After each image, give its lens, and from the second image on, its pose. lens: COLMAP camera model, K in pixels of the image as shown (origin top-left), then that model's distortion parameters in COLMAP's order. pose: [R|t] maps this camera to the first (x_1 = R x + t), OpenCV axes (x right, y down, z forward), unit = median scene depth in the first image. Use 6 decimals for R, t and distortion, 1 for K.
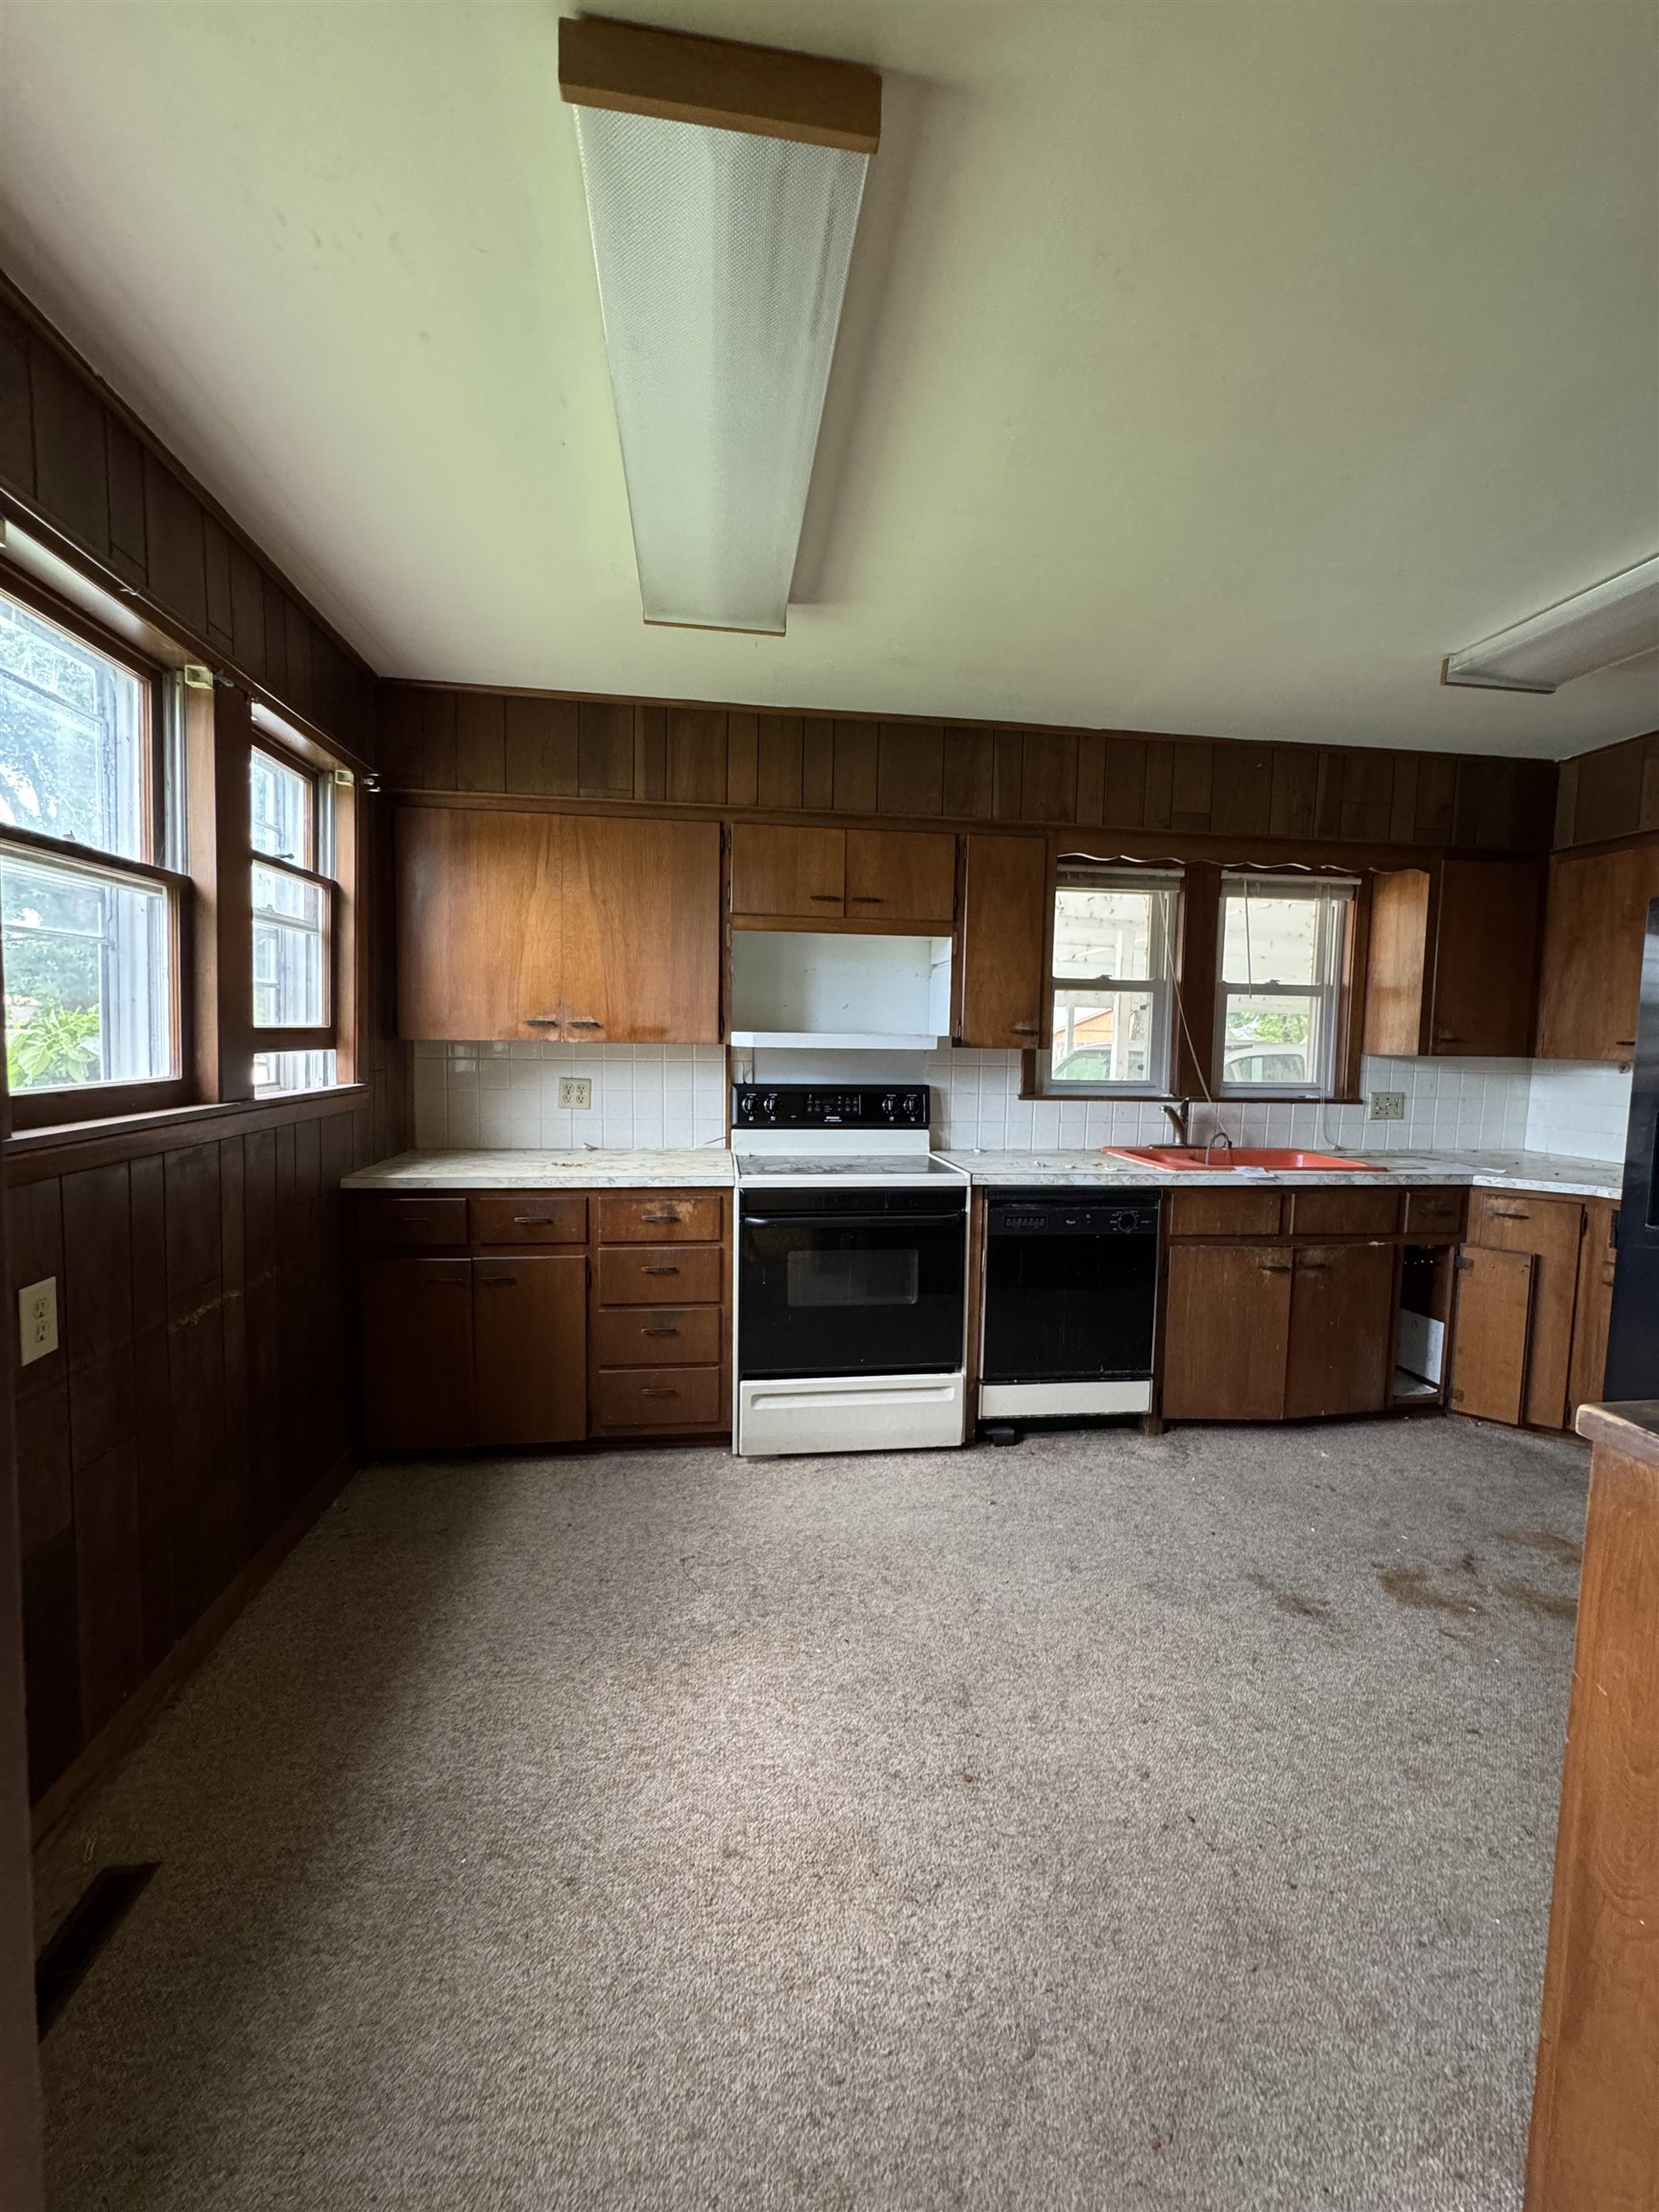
lens RADIAL K [[887.2, 0, 831.8], [0, 887.2, 1096.3], [0, 0, 1]] dist [-0.003412, 0.000902]
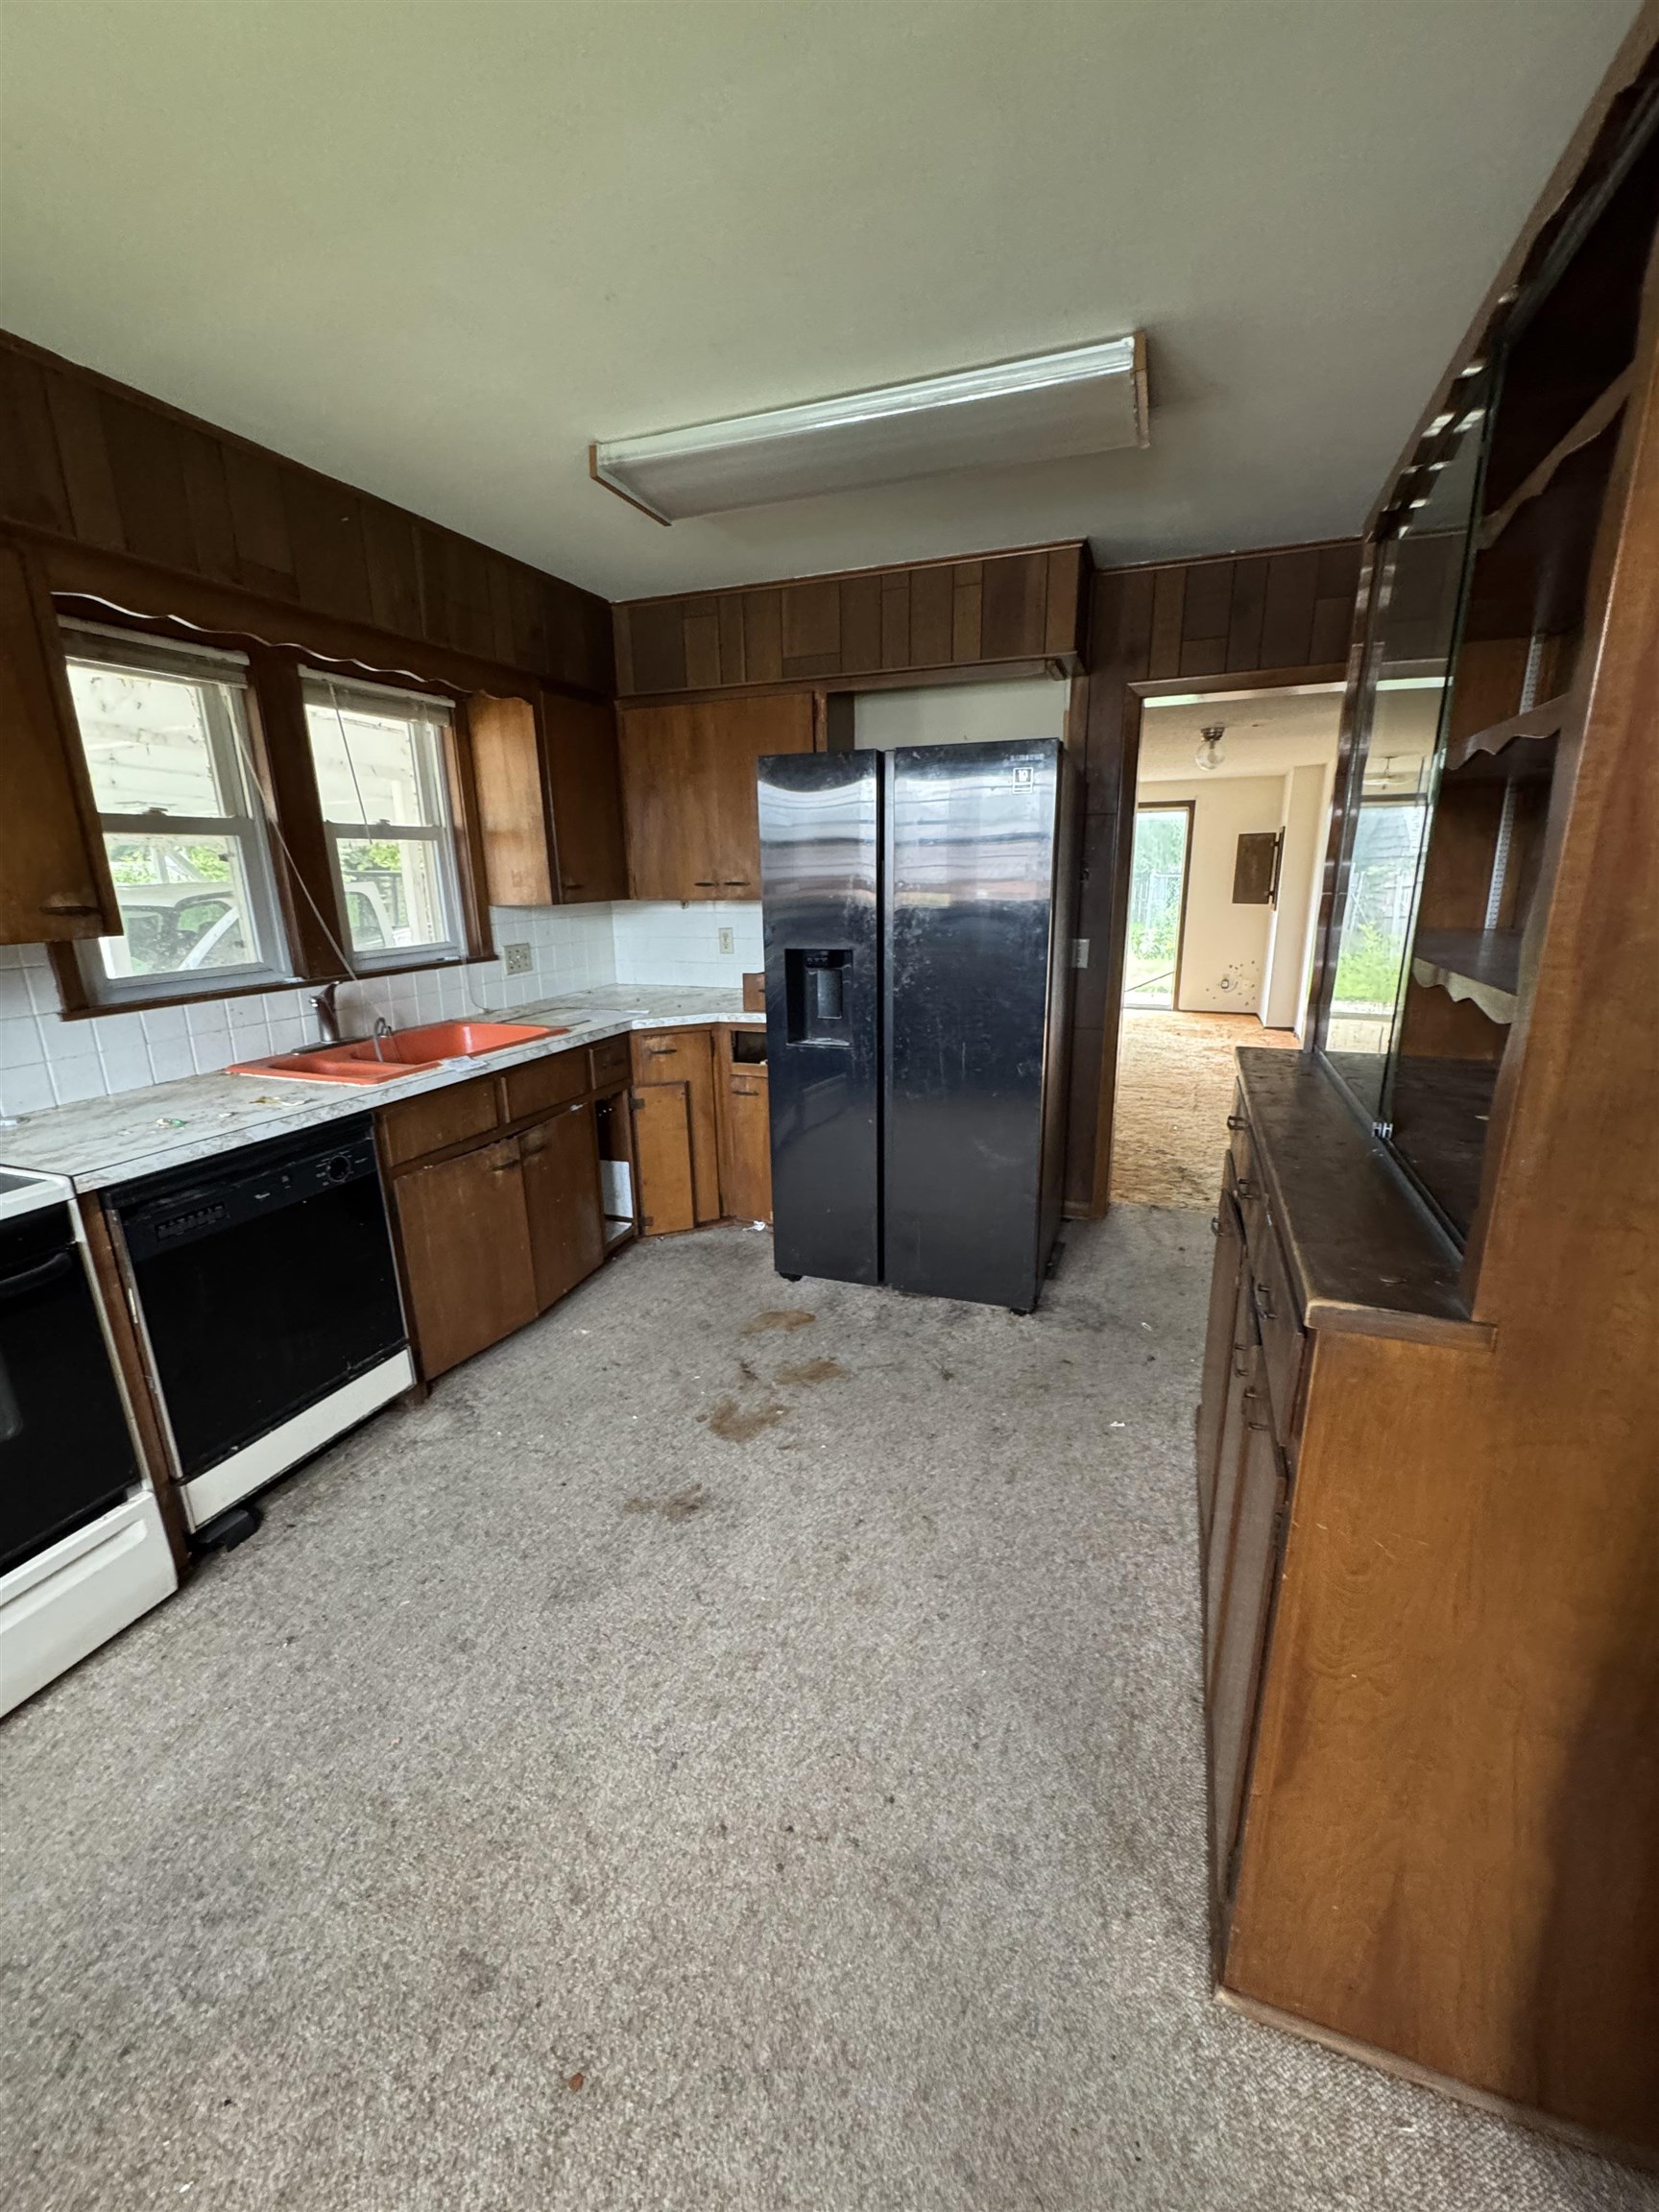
lens RADIAL K [[887.2, 0, 834.5], [0, 887.2, 1102.4], [0, 0, 1]] dist [-0.003412, 0.000902]
pose [[0.479027, -0.252151, 0.840805, -0.068549], [0.085470, 0.966701, 0.241212, -0.050541], [-0.873629, -0.043683, 0.484627, 0.283698]]
